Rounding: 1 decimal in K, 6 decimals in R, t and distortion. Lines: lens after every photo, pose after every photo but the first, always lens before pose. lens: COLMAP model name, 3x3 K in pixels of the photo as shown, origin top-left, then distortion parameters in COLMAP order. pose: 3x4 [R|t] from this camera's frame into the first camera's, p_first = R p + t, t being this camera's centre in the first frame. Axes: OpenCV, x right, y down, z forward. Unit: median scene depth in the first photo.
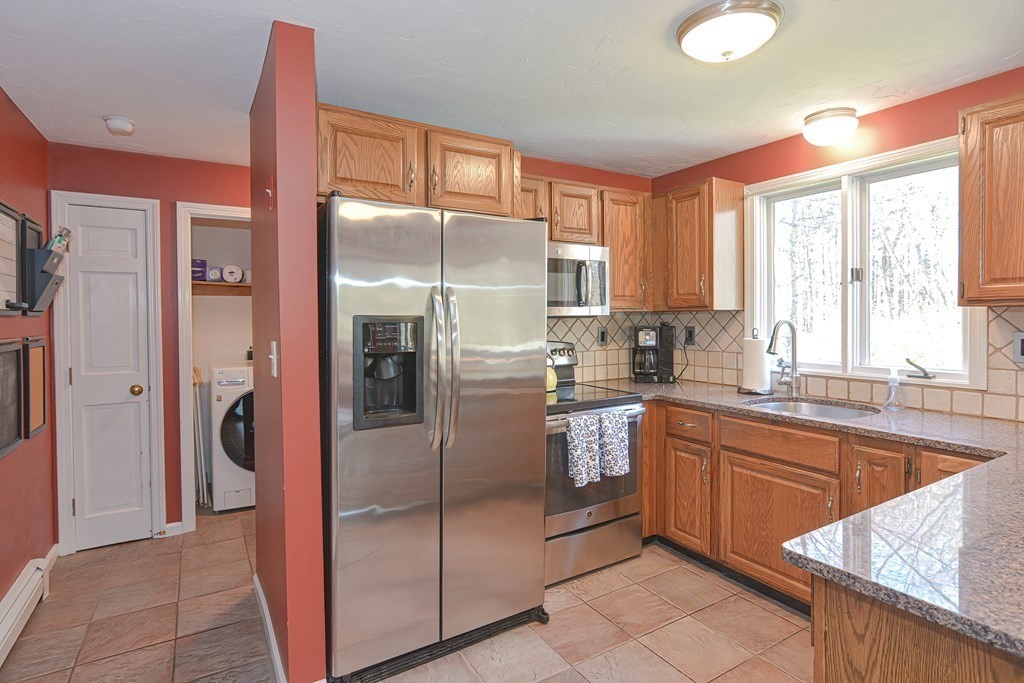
lens RADIAL K [[509.0, 0, 512.1], [0, 509.0, 321.2], [0, 0, 1]] dist [-0.017446, 0.006458]
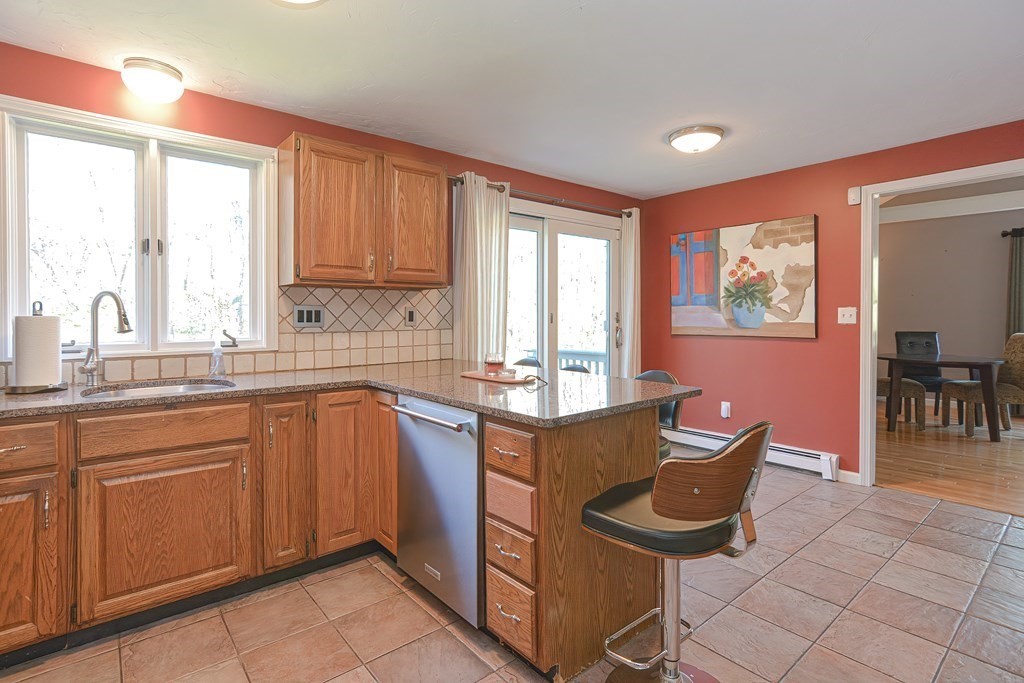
lens RADIAL K [[509.0, 0, 514.9], [0, 509.0, 317.9], [0, 0, 1]] dist [-0.017446, 0.006458]
pose [[-0.142996, 0.001899, 0.989721, -0.349529], [0.011092, 0.999938, -0.000316, 0.048763], [-0.989661, 0.010933, -0.143008, 0.465523]]
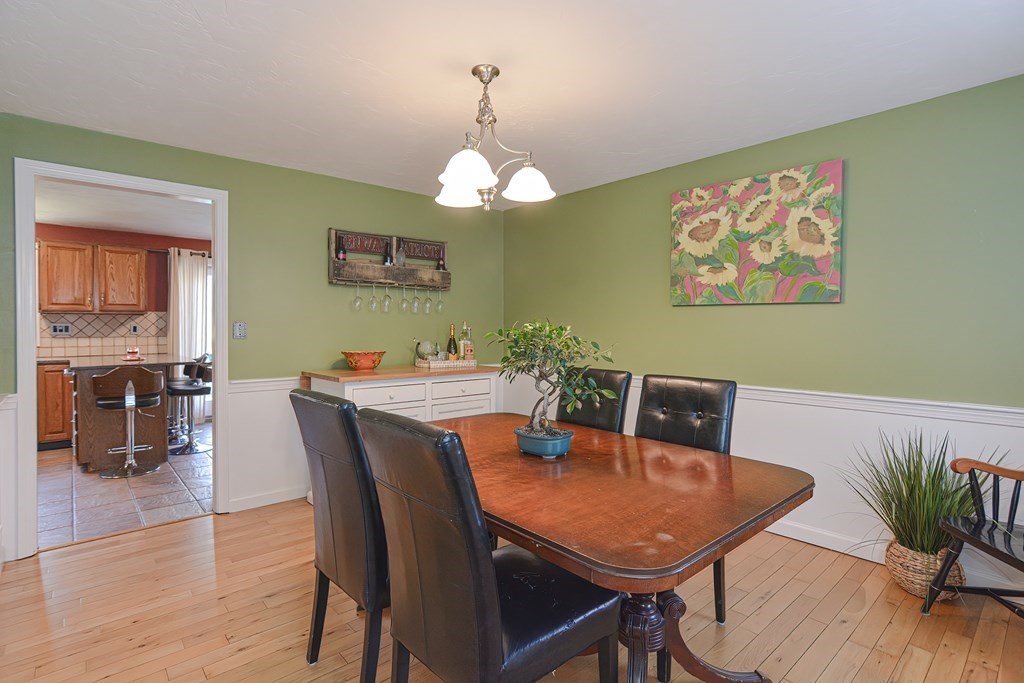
lens RADIAL K [[509.0, 0, 520.1], [0, 509.0, 331.1], [0, 0, 1]] dist [-0.017446, 0.006458]
pose [[-0.182527, 0.000976, 0.983200, -1.566208], [0.012148, 0.999925, 0.001263, 0.068288], [-0.983126, 0.012174, -0.182525, -0.712986]]
